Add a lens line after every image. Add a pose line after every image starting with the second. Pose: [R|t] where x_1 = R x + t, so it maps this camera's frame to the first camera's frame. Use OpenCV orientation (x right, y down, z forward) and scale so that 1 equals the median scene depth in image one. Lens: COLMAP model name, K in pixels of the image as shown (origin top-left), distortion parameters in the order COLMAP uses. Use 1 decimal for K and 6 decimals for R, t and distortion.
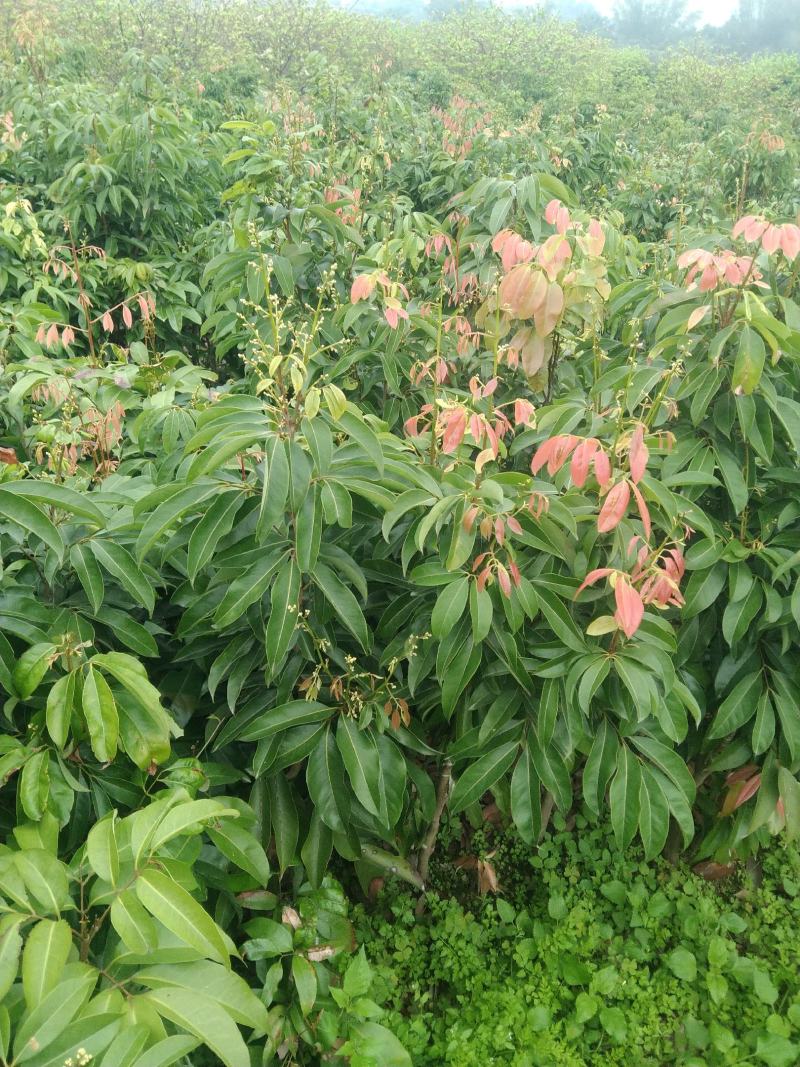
lens RADIAL K [[852.1, 0, 400.0], [0, 852.1, 533.5], [0, 0, 1]] dist [-0.033091, -0.004763]
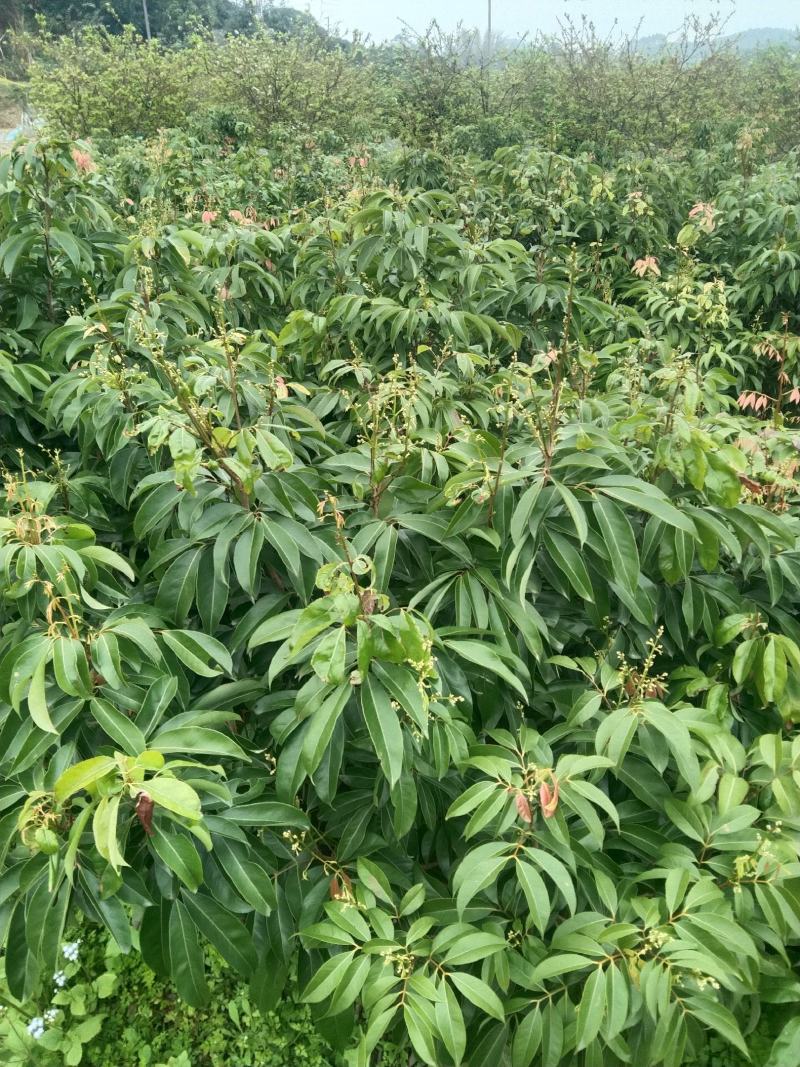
lens RADIAL K [[852.1, 0, 400.0], [0, 852.1, 533.5], [0, 0, 1]] dist [-0.033091, -0.004763]
pose [[0.783990, 0.214906, -0.582387, -0.020409], [-0.247003, 0.968693, 0.024948, 0.035610], [0.569516, 0.124292, 0.812529, -0.187710]]
